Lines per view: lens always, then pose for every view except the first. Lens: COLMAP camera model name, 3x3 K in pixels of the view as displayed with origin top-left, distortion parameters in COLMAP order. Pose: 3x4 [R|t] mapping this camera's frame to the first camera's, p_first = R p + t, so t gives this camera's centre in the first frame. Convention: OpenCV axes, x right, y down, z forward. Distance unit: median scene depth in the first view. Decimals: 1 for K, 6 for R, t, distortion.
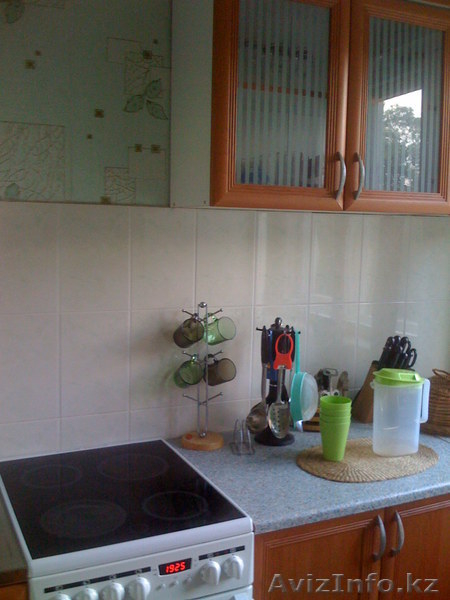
lens RADIAL K [[655.7, 0, 225.0], [0, 655.7, 300.0], [0, 0, 1]] dist [0.042463, -0.254977]
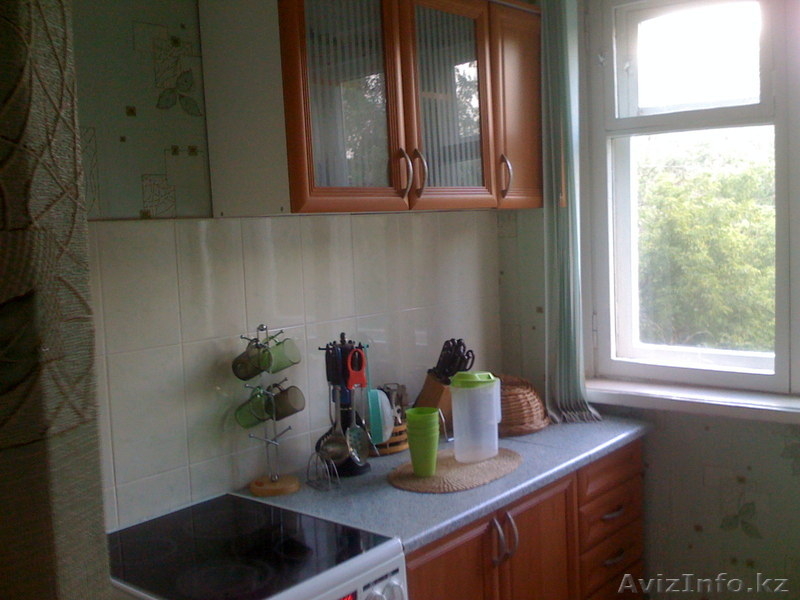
lens RADIAL K [[880.7, 0, 400.0], [0, 880.7, 300.0], [0, 0, 1]] dist [-0.002706, -0.002064]
pose [[0.908778, -0.100380, 0.405026, -0.341286], [0.115275, 0.993255, -0.012486, 0.006884], [-0.401040, 0.058036, 0.914220, -0.137454]]
